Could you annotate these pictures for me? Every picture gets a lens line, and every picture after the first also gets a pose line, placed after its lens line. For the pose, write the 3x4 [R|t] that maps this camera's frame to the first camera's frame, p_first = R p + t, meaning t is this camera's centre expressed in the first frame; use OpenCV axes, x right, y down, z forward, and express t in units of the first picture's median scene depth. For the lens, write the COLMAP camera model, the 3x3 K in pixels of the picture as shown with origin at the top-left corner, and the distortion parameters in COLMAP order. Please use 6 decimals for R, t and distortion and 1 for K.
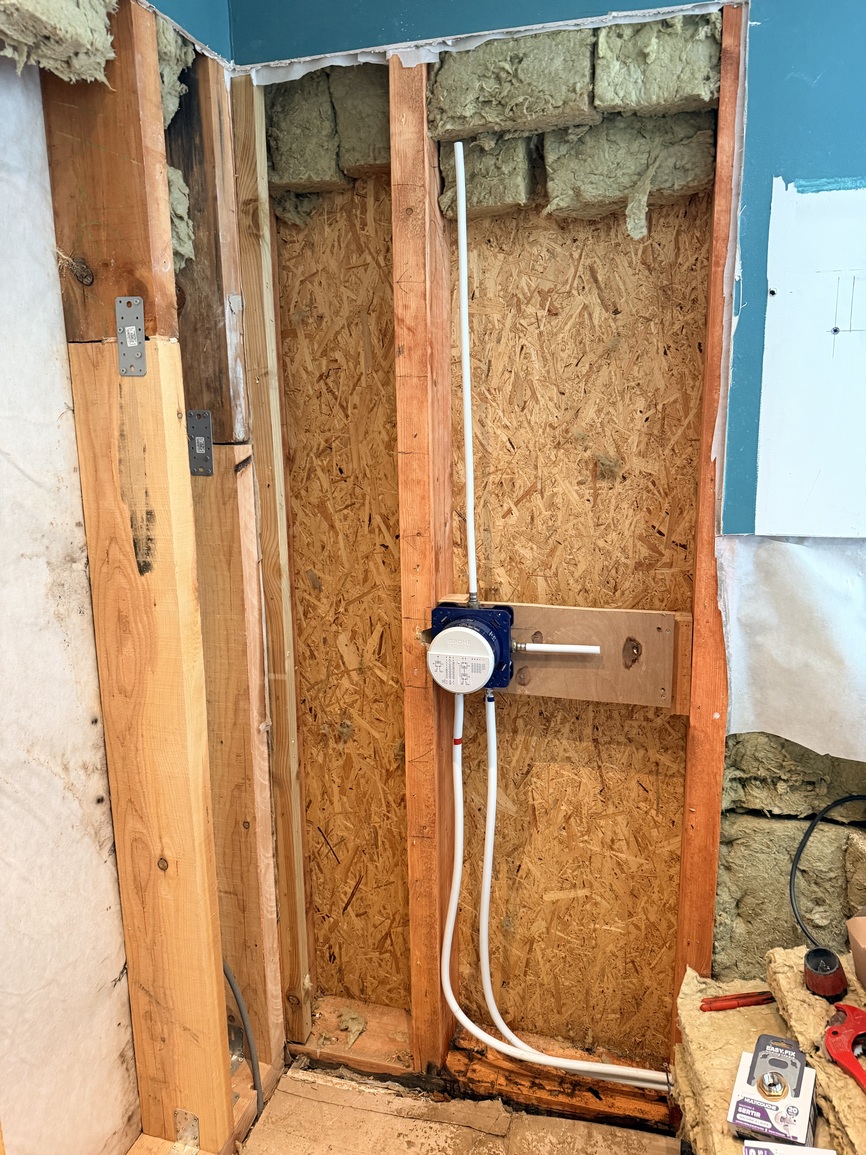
lens RADIAL K [[815.6, 0, 438.1], [0, 815.6, 575.8], [0, 0, 1]] dist [0.028298, -0.041291]
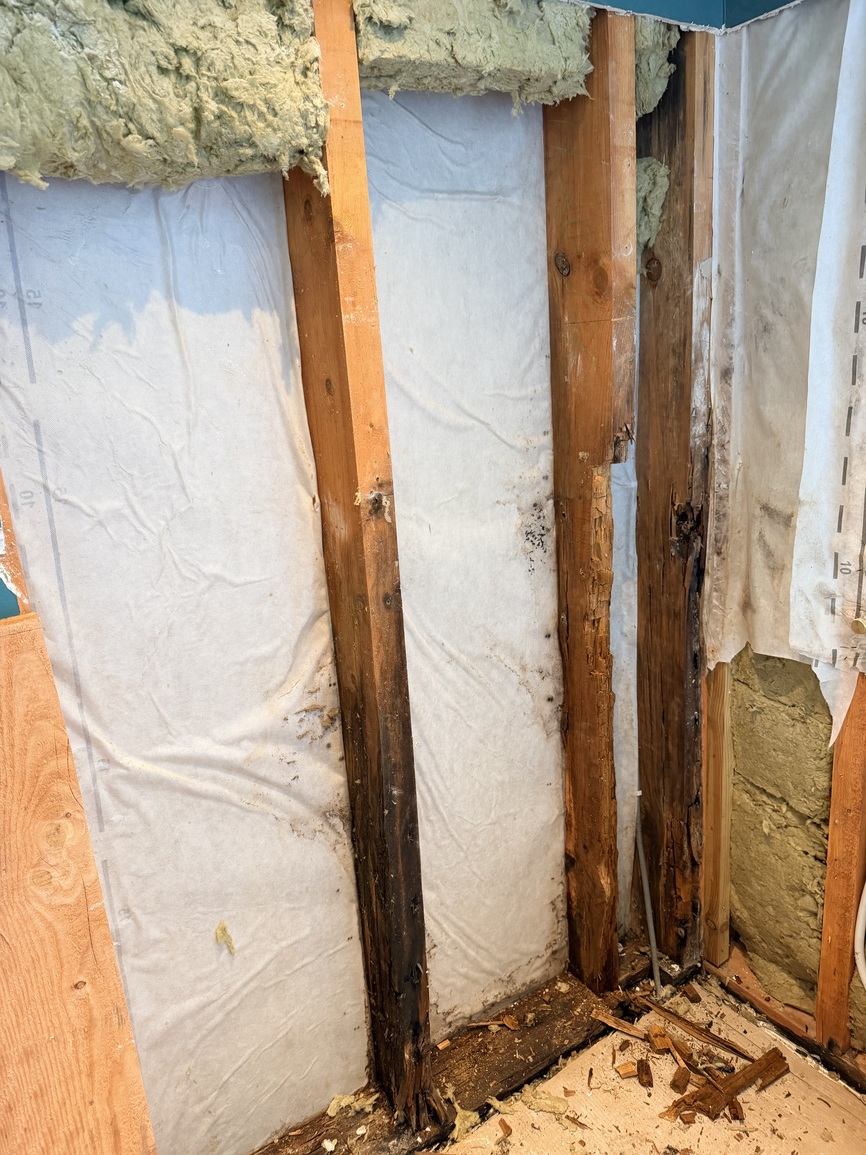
lens RADIAL K [[815.6, 0, 438.1], [0, 815.6, 575.8], [0, 0, 1]] dist [0.028298, -0.041291]
pose [[0.738443, 0.142309, -0.659129, 0.262281], [-0.073008, 0.988604, 0.131651, -0.064109], [0.670352, -0.049095, 0.740417, -0.021745]]
